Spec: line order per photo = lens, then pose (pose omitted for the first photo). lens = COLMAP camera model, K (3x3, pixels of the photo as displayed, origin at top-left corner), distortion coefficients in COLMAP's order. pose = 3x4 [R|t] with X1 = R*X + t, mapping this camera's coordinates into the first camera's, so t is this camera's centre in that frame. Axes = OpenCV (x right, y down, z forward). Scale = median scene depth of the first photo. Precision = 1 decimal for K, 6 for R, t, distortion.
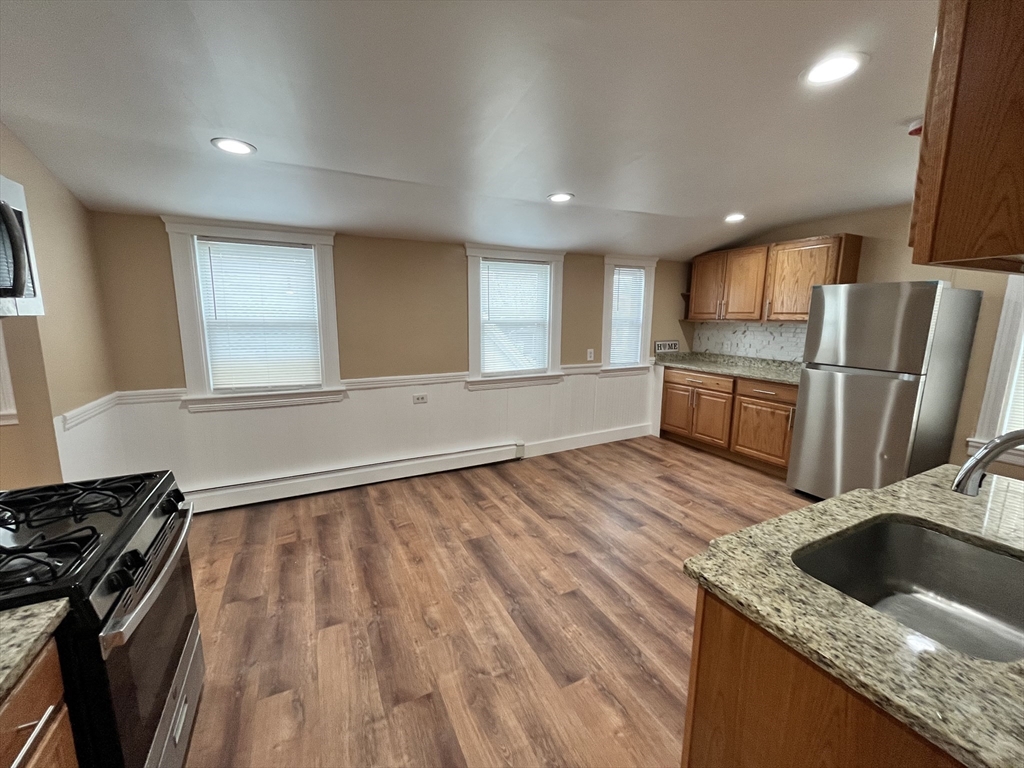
lens RADIAL K [[412.2, 0, 512.7], [0, 412.2, 383.6], [0, 0, 1]] dist [-0.001645, -0.000008]
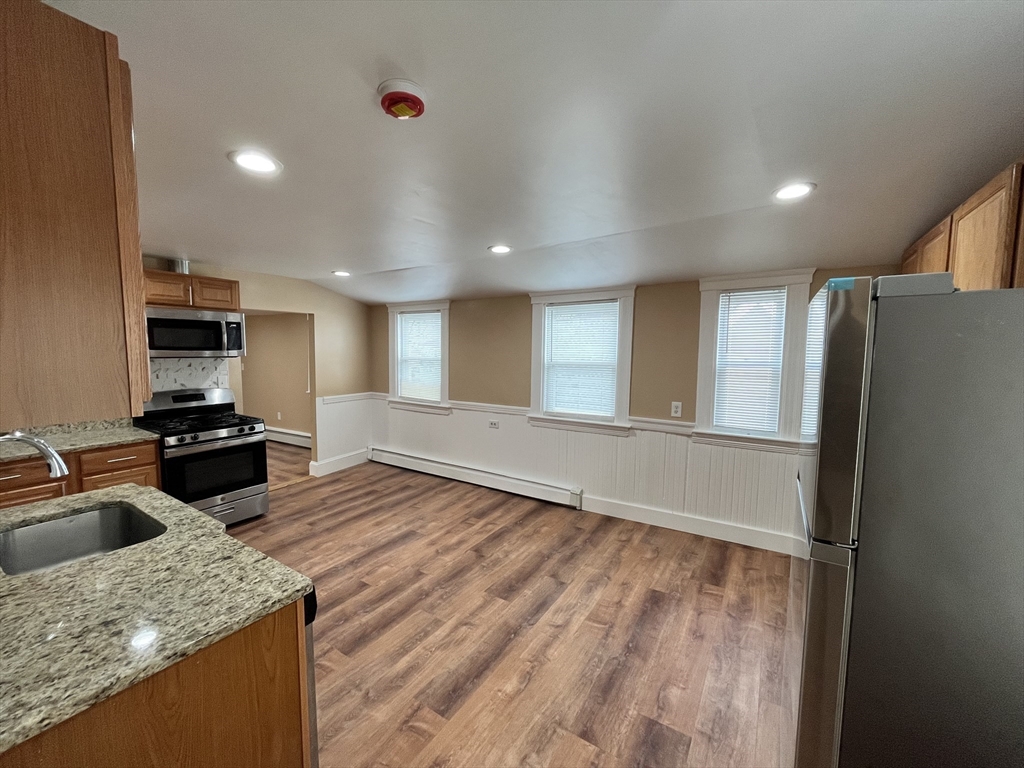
lens RADIAL K [[412.2, 0, 512.2], [0, 412.2, 384.9], [0, 0, 1]] dist [-0.001645, -0.000008]
pose [[0.503881, 0.073294, -0.860658, 0.905190], [-0.145308, 0.989386, -0.000815, -0.091421], [0.851463, 0.125471, 0.509183, 0.447166]]
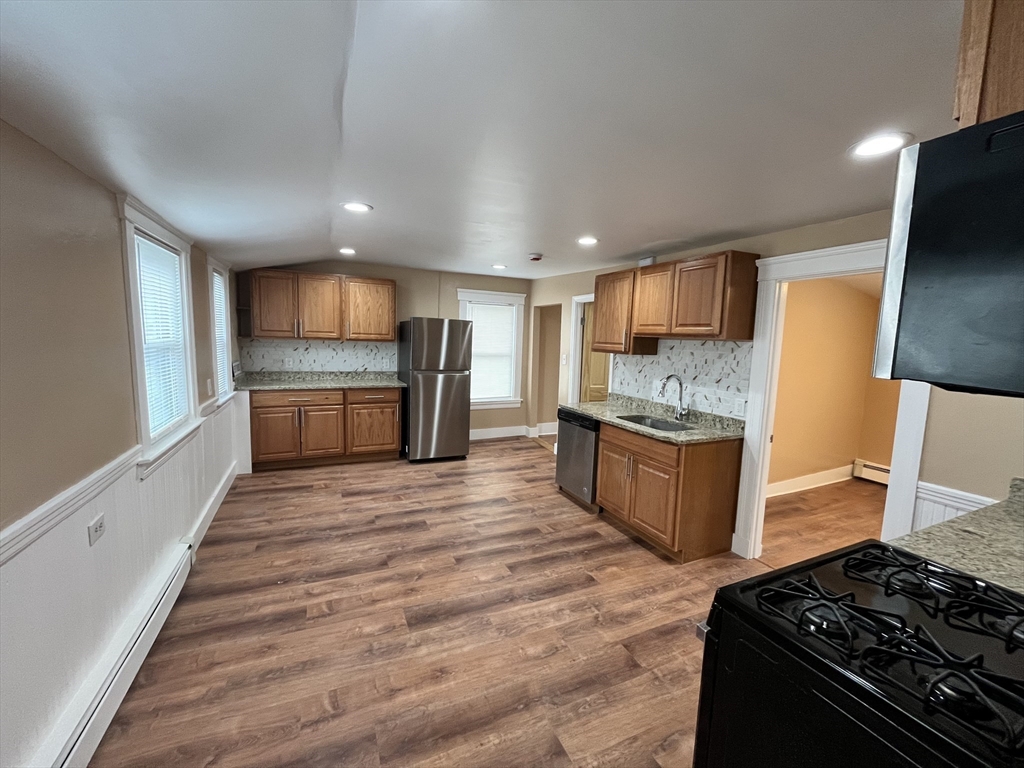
lens RADIAL K [[412.2, 0, 513.4], [0, 412.2, 384.1], [0, 0, 1]] dist [-0.001645, -0.000008]
pose [[0.031893, -0.116991, 0.992621, -0.669650], [0.132164, 0.984899, 0.111834, -0.111765], [-0.990715, 0.127622, 0.046873, 0.569664]]
